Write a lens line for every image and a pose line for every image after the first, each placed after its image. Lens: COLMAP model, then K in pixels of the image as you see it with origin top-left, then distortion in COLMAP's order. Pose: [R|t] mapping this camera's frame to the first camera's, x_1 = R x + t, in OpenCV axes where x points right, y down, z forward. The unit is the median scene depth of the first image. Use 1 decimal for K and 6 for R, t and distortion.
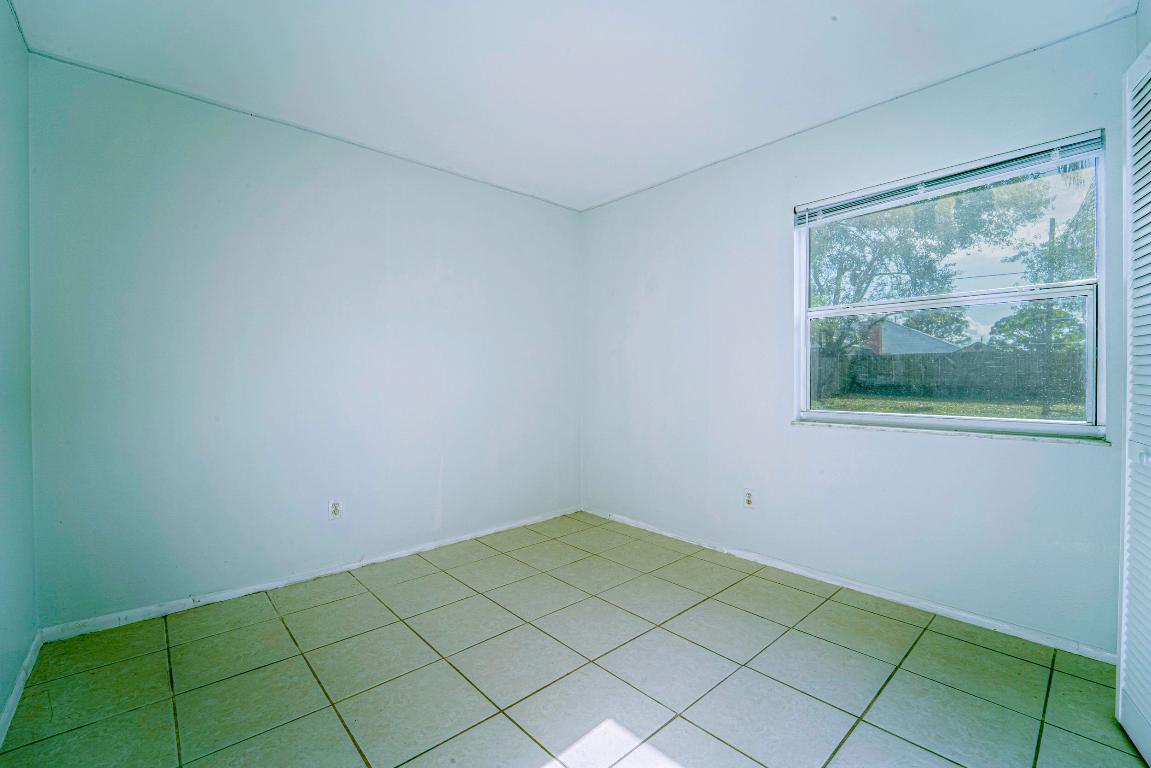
lens RADIAL K [[491.6, 0, 581.6], [0, 491.6, 378.7], [0, 0, 1]] dist [-0.001655, 0.000327]
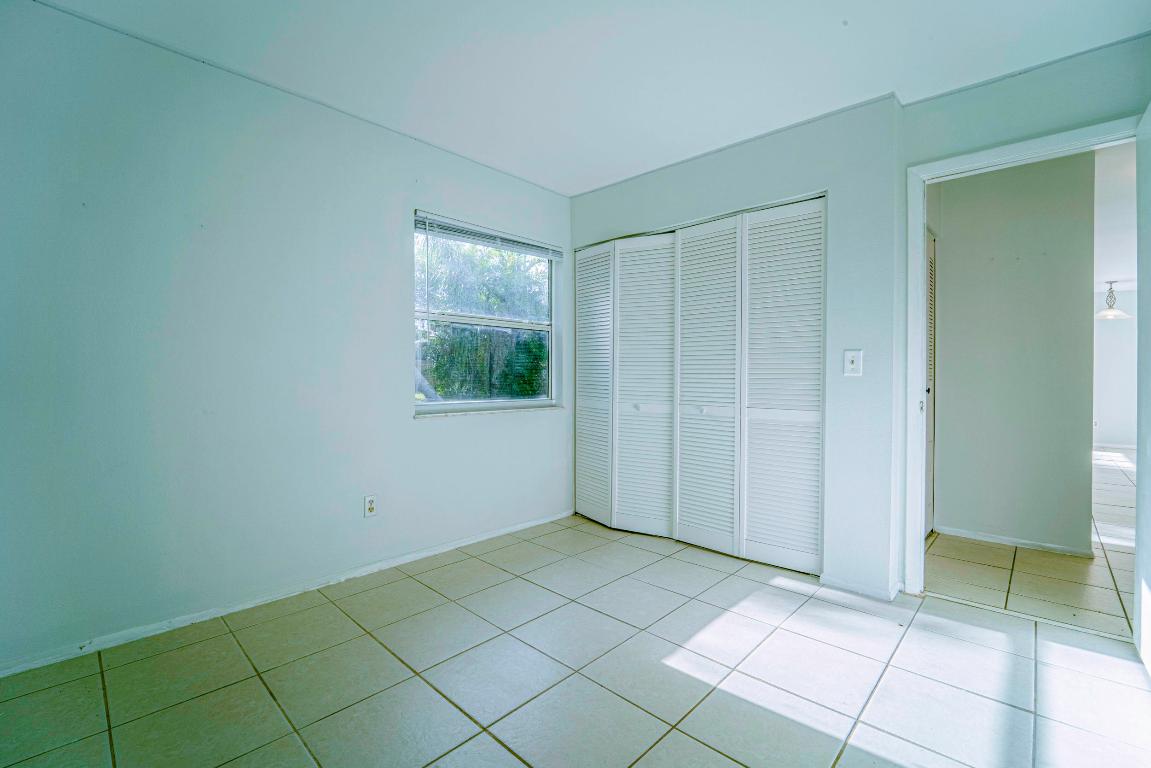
lens RADIAL K [[491.6, 0, 581.6], [0, 491.6, 378.7], [0, 0, 1]] dist [-0.001655, 0.000327]
pose [[-0.060688, -0.004297, 0.998148, -0.683388], [-0.003932, 0.999984, 0.004066, 0.004248], [-0.998149, -0.003678, -0.060704, 0.773056]]
